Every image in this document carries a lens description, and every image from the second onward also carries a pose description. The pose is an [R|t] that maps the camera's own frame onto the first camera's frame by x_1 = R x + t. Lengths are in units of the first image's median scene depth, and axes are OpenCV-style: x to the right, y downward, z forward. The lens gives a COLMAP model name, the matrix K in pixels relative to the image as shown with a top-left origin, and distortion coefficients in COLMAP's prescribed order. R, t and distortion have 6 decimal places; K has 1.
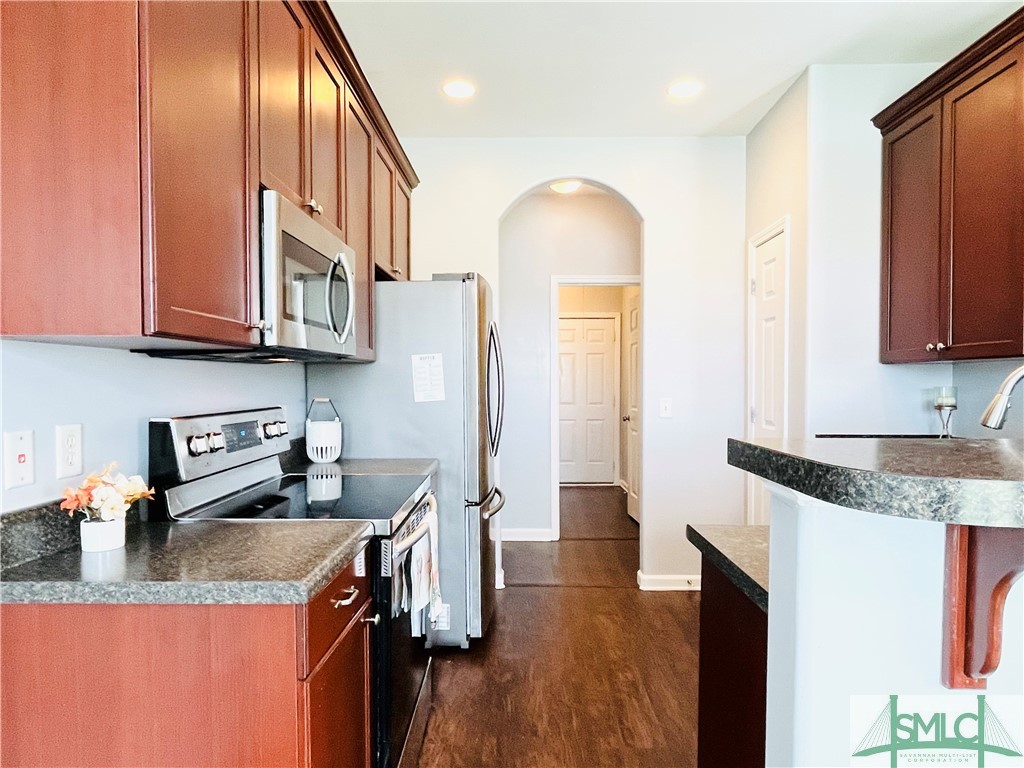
lens RADIAL K [[606.0, 0, 516.1], [0, 606.0, 397.8], [0, 0, 1]] dist [-0.003713, 0.000090]
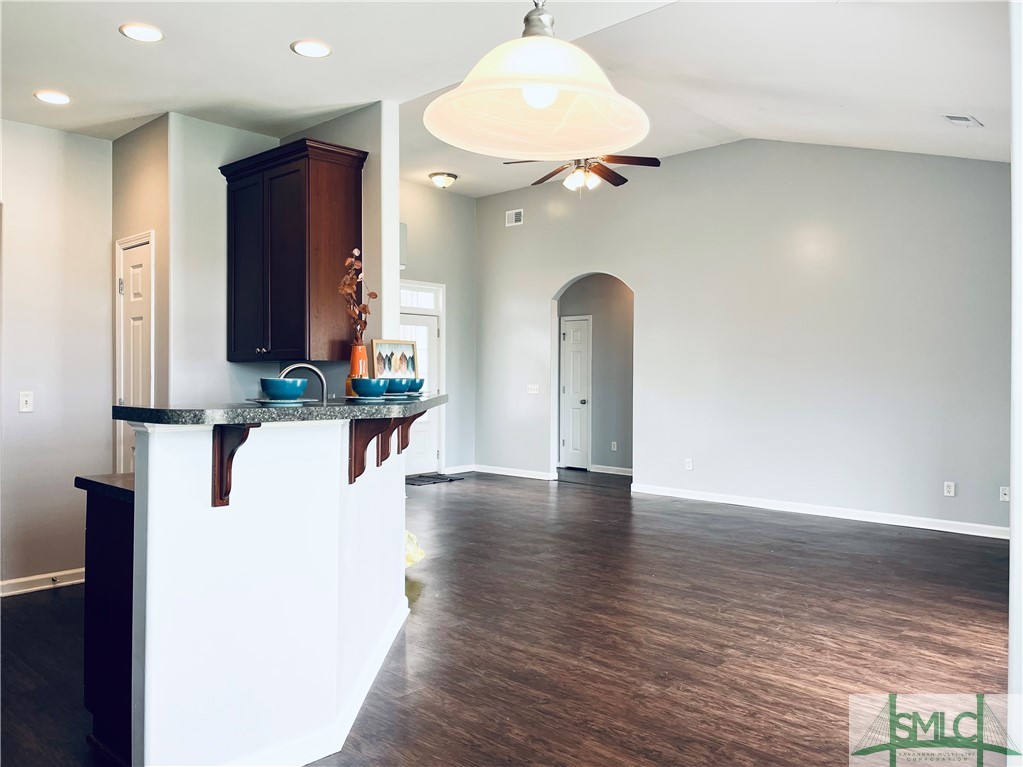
lens RADIAL K [[787.1, 0, 509.4], [0, 787.1, 377.6], [0, 0, 1]] dist [0.082898, -0.109677]
pose [[0.674641, 0.002812, 0.738141, -0.220628], [0.013409, 0.999781, -0.016064, 0.011320], [-0.738024, 0.020735, 0.674455, -0.539516]]
